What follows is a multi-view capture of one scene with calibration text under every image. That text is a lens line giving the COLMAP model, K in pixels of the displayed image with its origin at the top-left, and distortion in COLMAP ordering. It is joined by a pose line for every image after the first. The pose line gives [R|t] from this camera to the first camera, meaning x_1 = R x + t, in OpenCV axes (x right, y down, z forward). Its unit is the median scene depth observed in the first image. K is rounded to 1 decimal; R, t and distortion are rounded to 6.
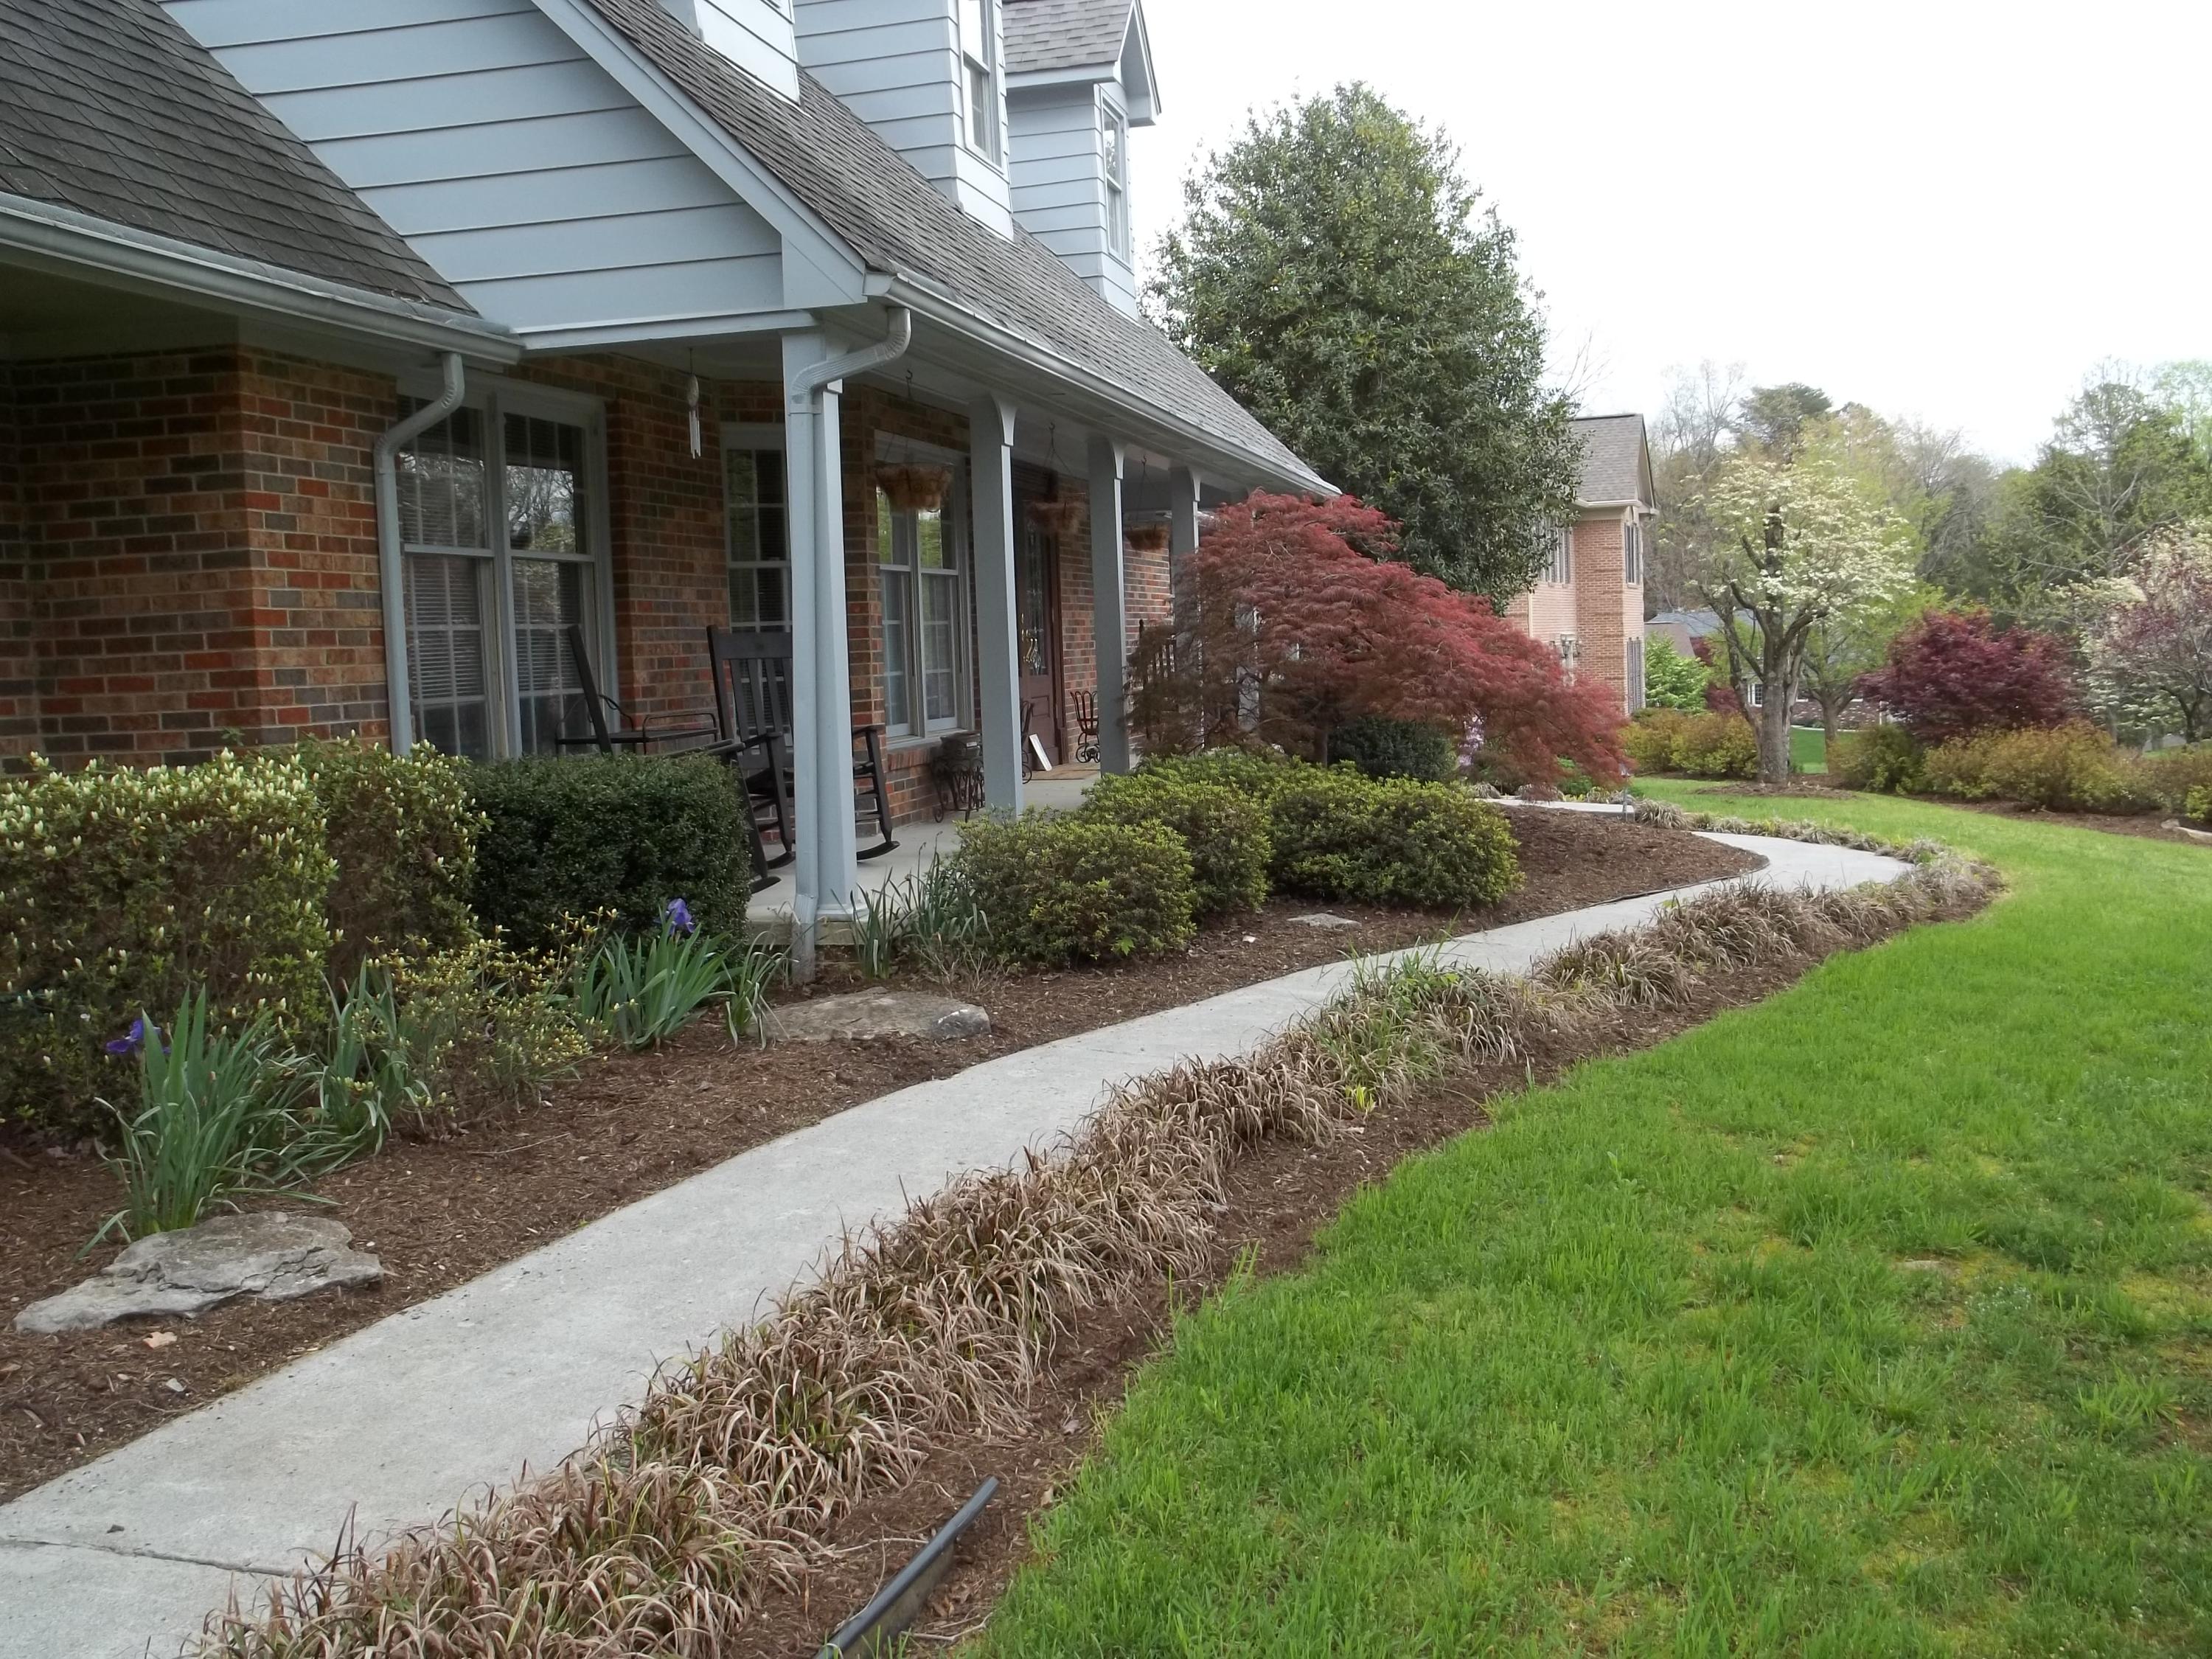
lens RADIAL K [[2121.9, 0, 1103.3], [0, 2121.9, 832.3], [0, 0, 1]] dist [-0.041593, 0.000000]
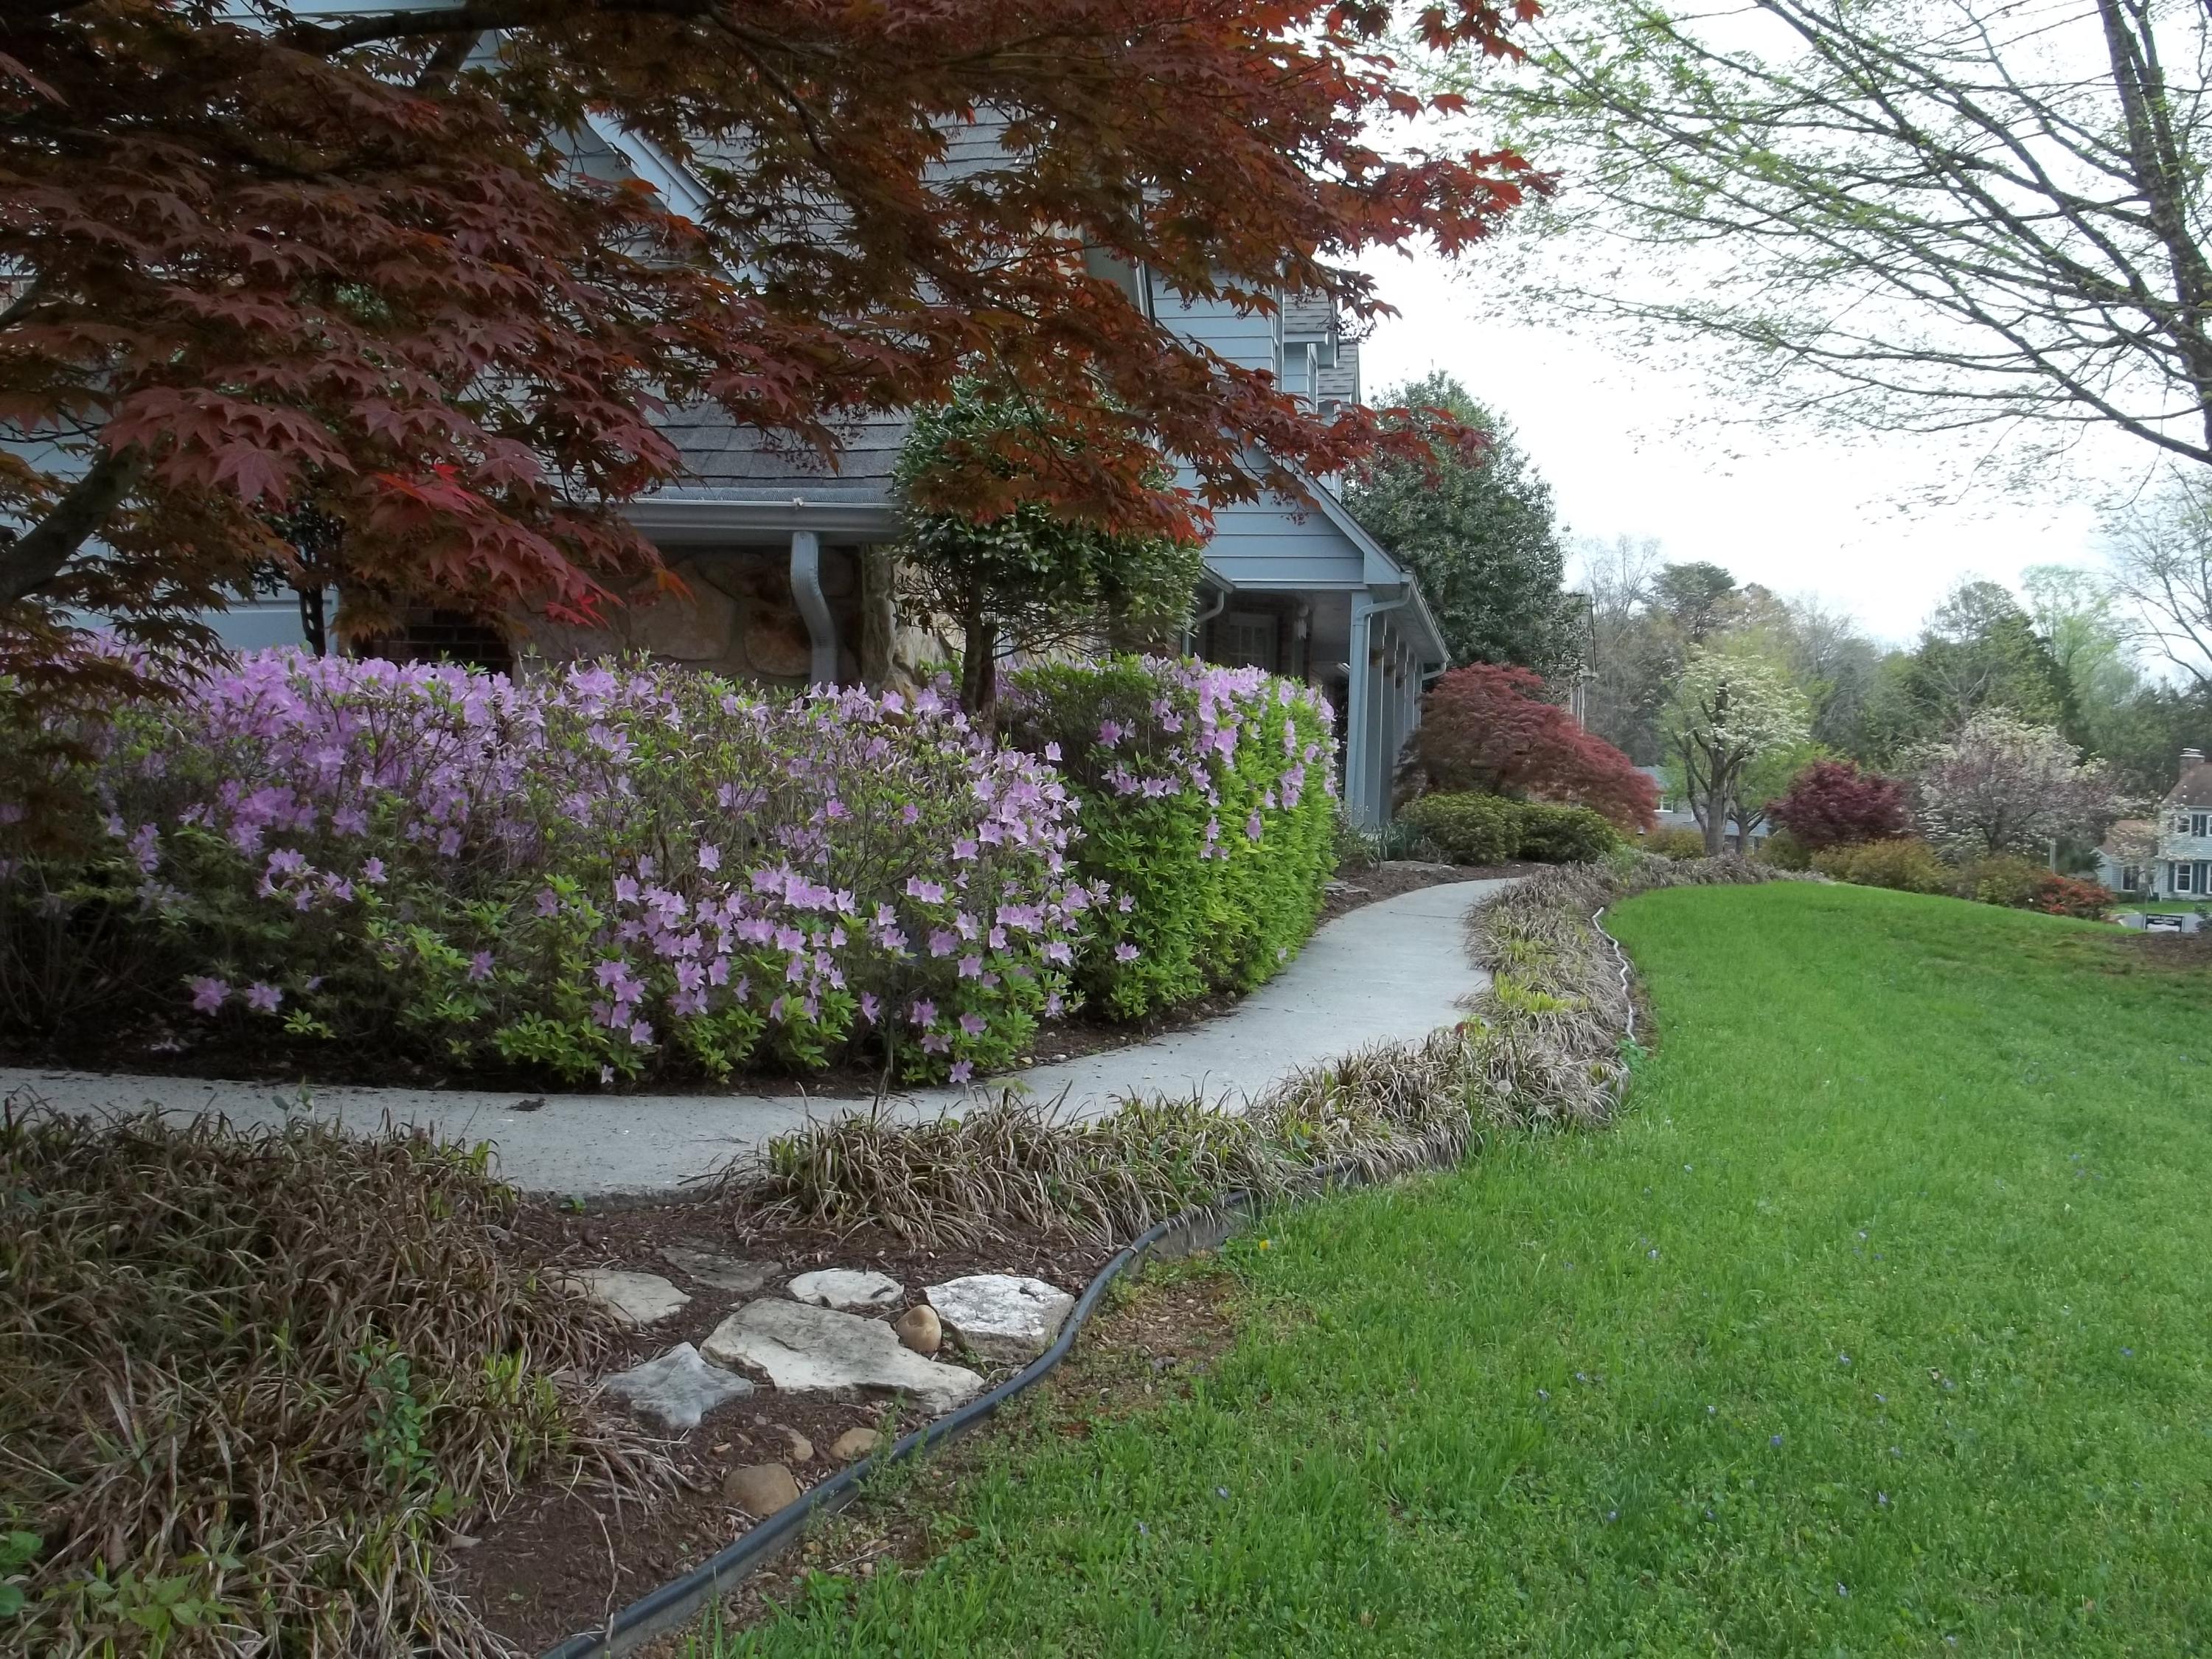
lens RADIAL K [[2121.9, 0, 1108.7], [0, 2121.9, 828.2], [0, 0, 1]] dist [-0.041593, 0.000000]
pose [[0.996957, 0.059292, 0.050606, -0.171950], [-0.056116, 0.996496, -0.062030, 0.062317], [-0.054106, 0.059001, 0.996791, -0.437281]]
